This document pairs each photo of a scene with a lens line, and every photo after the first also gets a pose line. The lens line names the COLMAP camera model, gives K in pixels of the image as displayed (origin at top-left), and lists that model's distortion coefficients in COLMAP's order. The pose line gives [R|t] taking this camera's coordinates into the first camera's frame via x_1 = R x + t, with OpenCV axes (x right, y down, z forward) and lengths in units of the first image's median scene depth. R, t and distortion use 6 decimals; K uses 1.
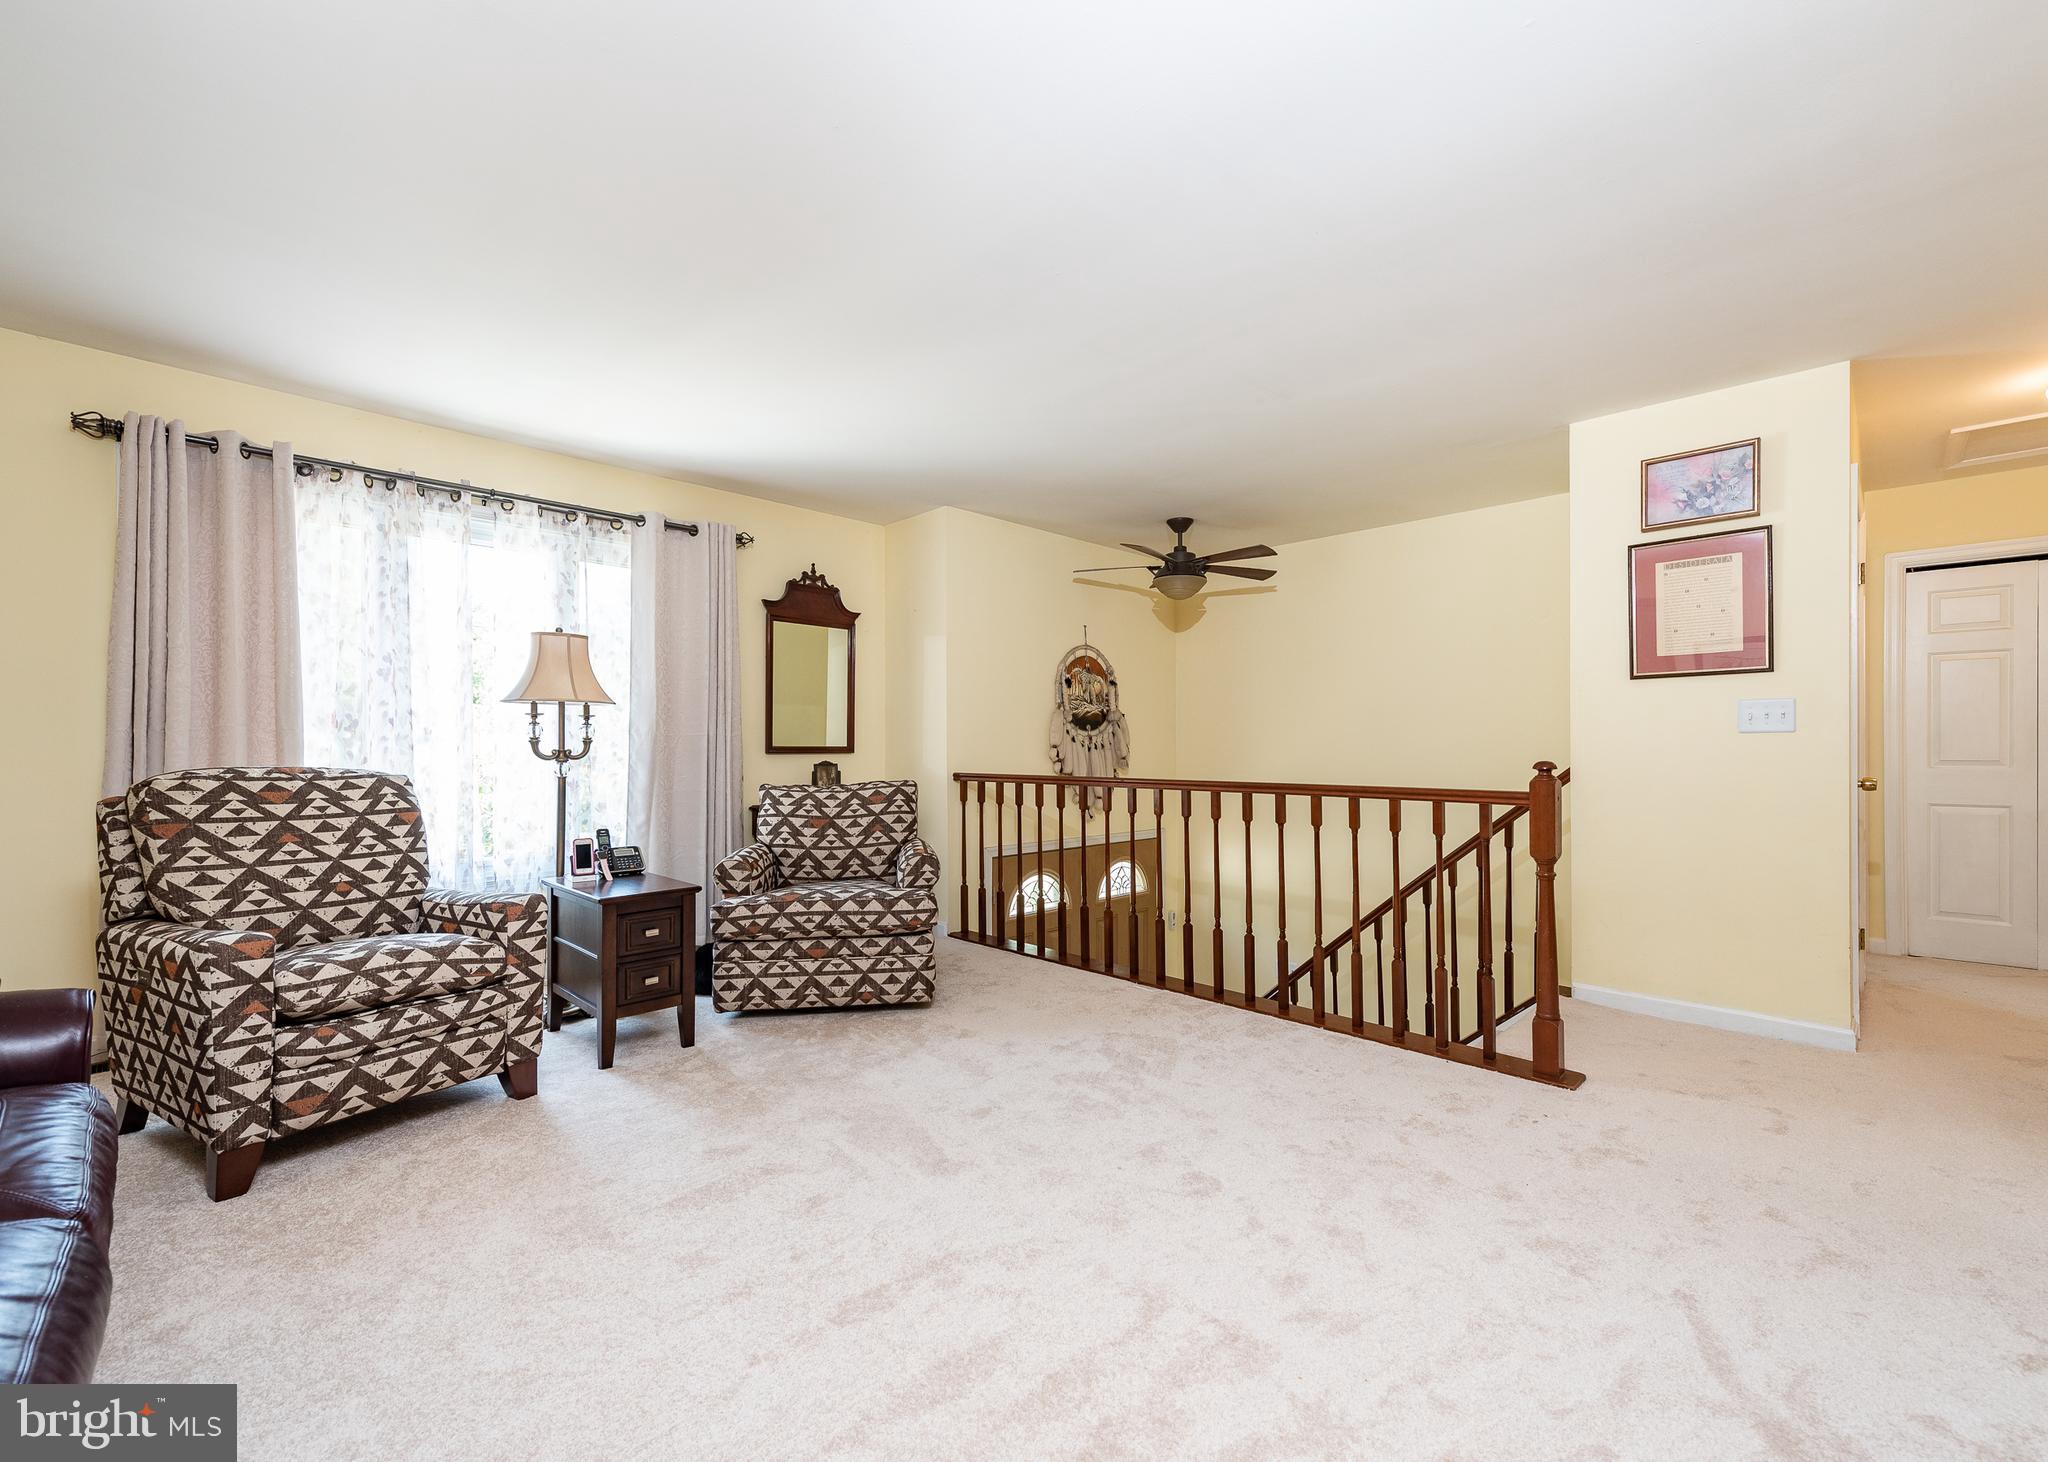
lens RADIAL K [[854.3, 0, 1018.6], [0, 854.3, 735.8], [0, 0, 1]] dist [0.001499, -0.005413]
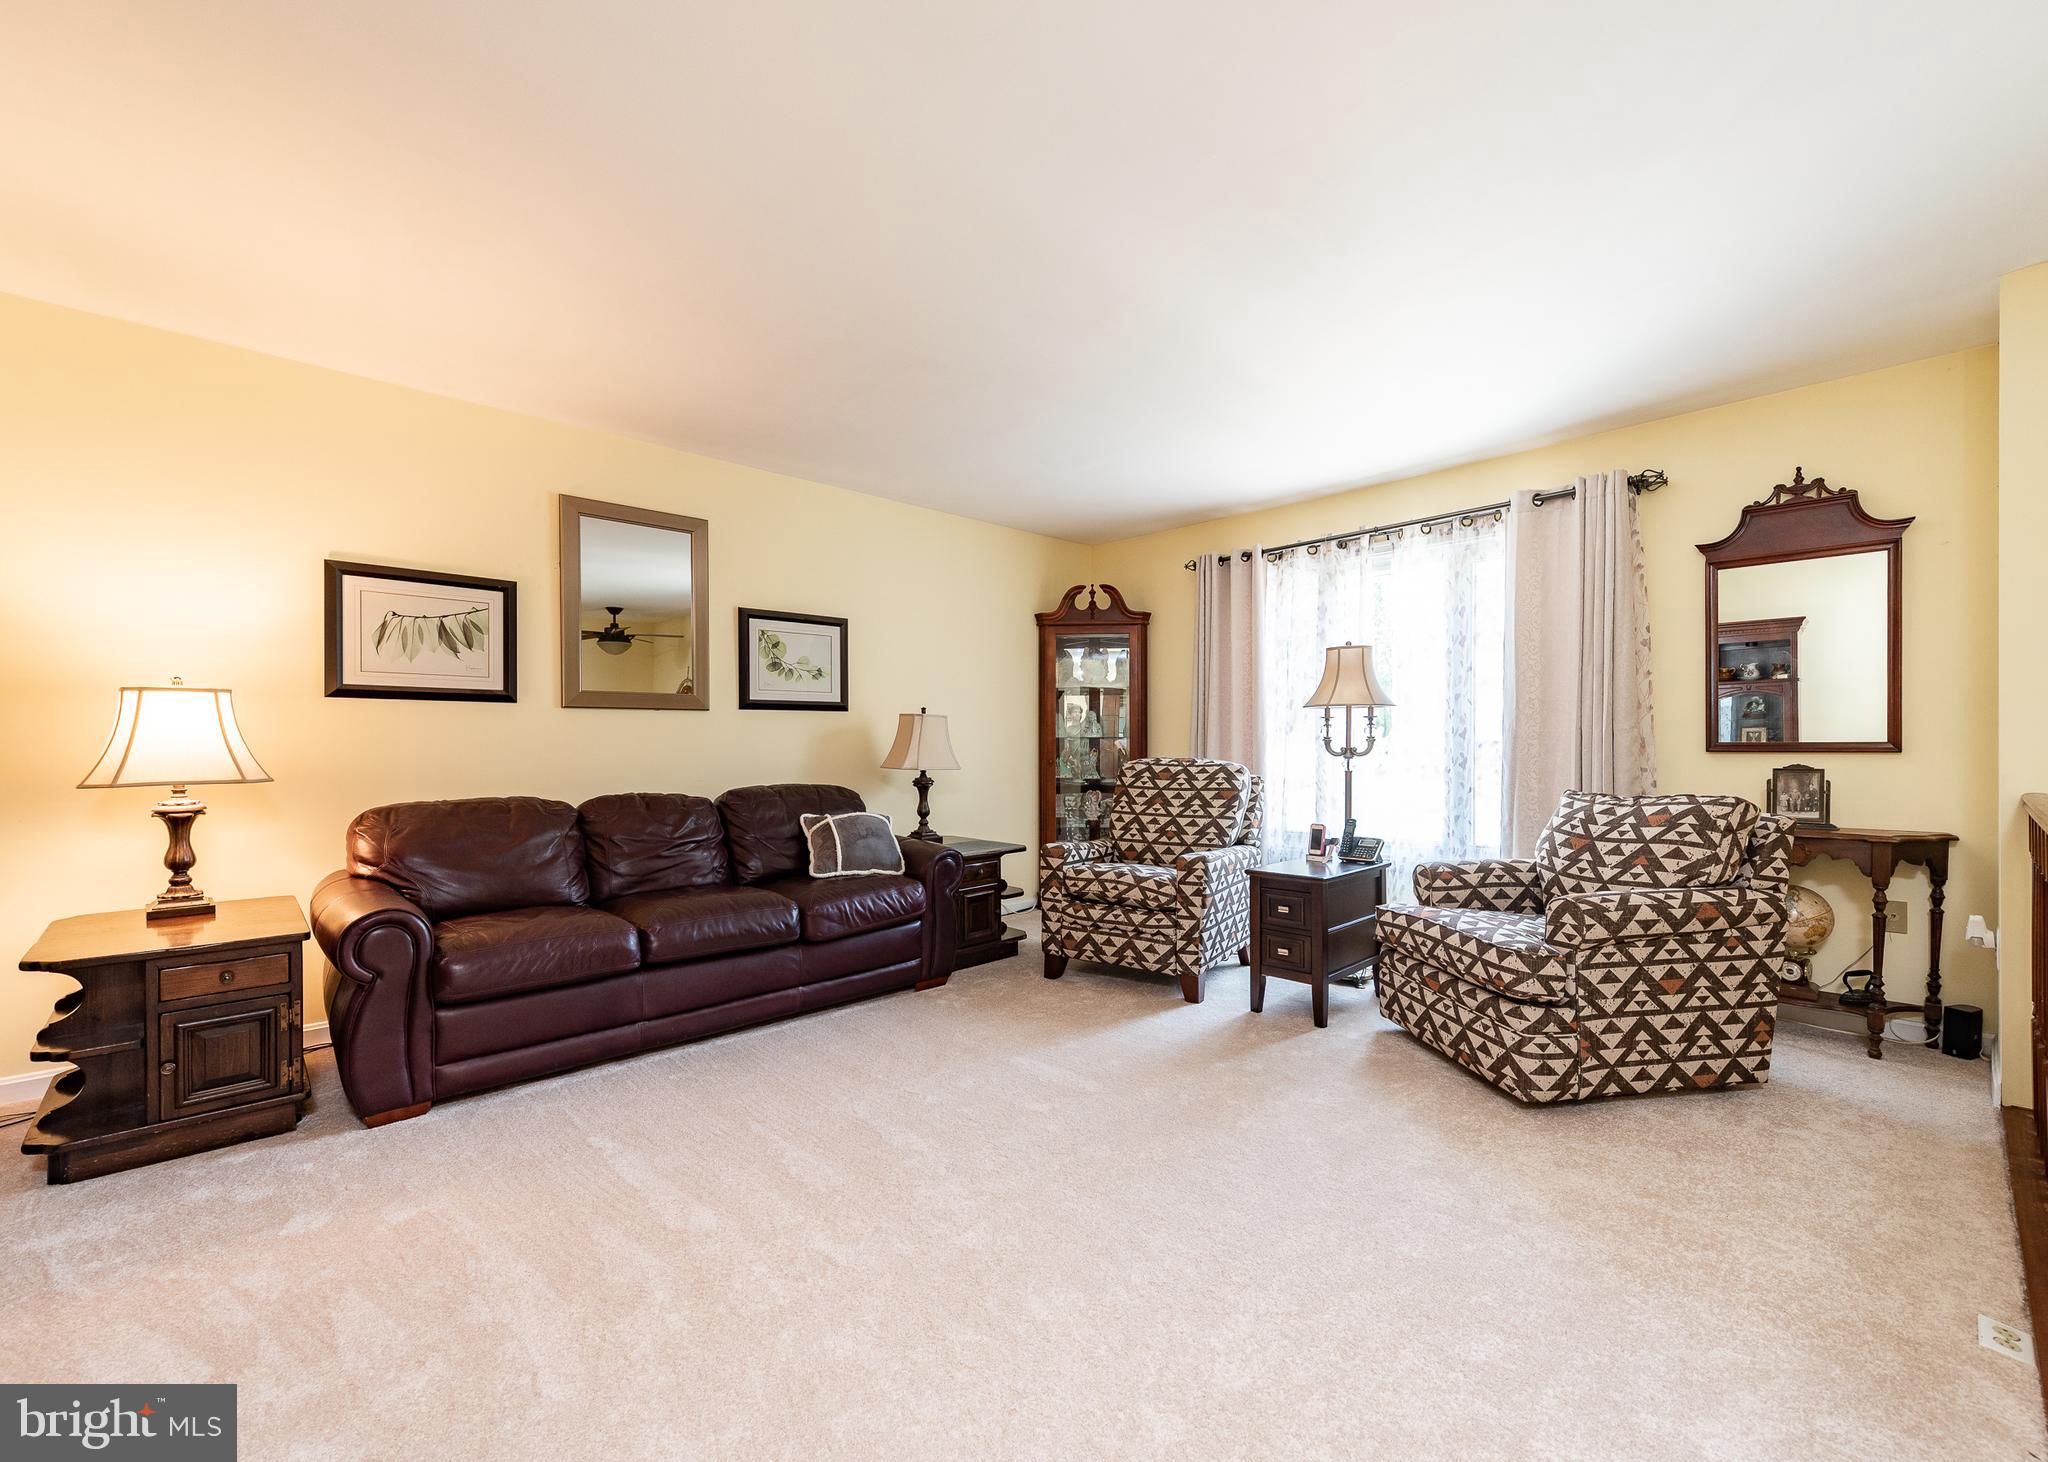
lens RADIAL K [[854.3, 0, 1018.6], [0, 854.3, 735.8], [0, 0, 1]] dist [0.001499, -0.005413]
pose [[-0.005028, -0.040547, -0.999165, 0.412979], [-0.001937, 0.999176, -0.040537, 0.033273], [0.999985, 0.001731, -0.005102, 0.405846]]
